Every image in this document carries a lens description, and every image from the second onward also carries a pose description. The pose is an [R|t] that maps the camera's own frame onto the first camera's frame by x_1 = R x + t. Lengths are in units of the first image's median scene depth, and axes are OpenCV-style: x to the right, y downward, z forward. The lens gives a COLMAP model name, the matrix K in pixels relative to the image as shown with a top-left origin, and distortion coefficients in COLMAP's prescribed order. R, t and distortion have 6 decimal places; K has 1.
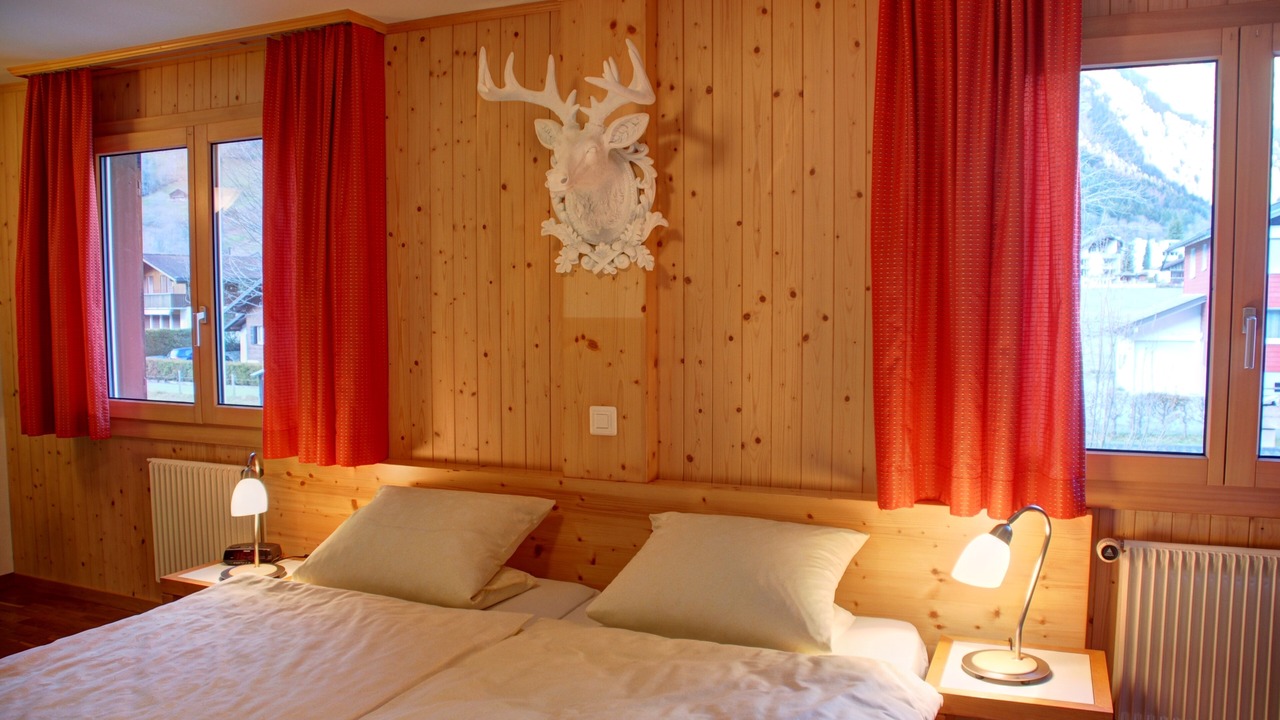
lens RADIAL K [[940.0, 0, 640.0], [0, 940.0, 360.0], [0, 0, 1]] dist [-0.094202, 0.095542]
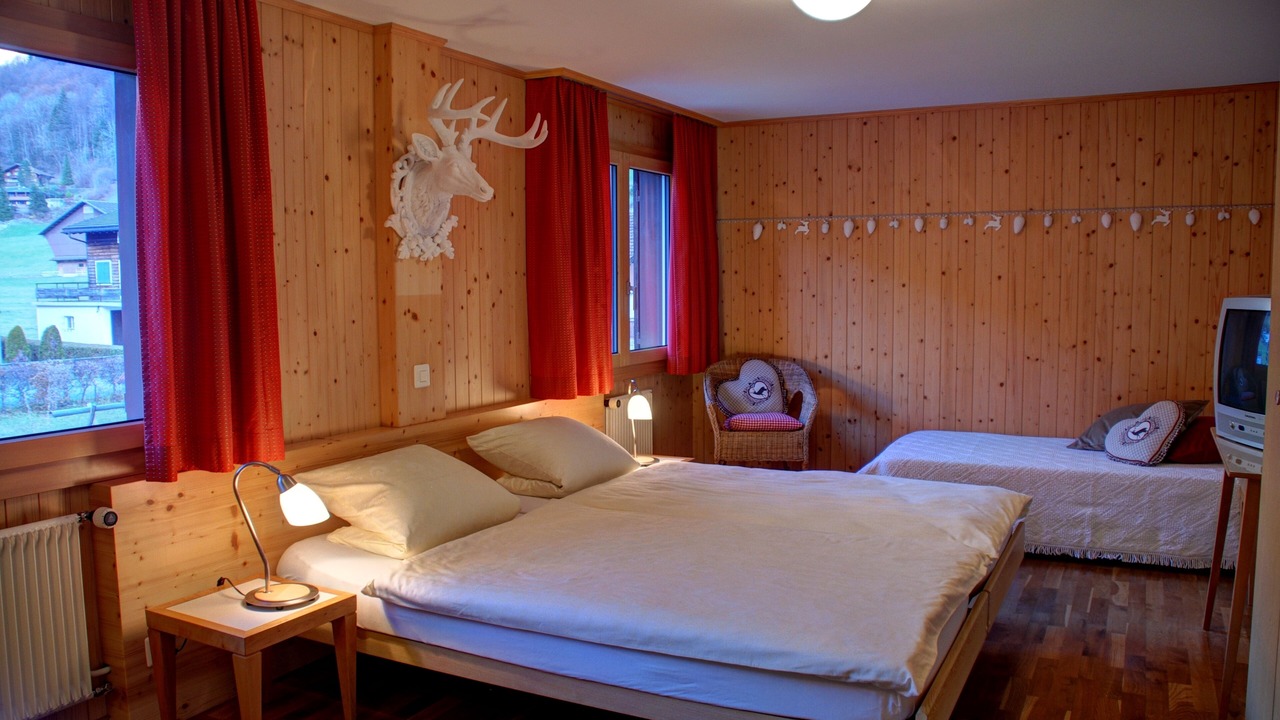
lens RADIAL K [[979.7, 0, 640.0], [0, 979.7, 360.0], [0, 0, 1]] dist [-0.001664, 0.001318]
pose [[0.123067, -0.081382, 0.989056, -1.243809], [0.076649, 0.994434, 0.072287, -0.028450], [-0.989434, 0.066914, 0.128620, 0.505718]]
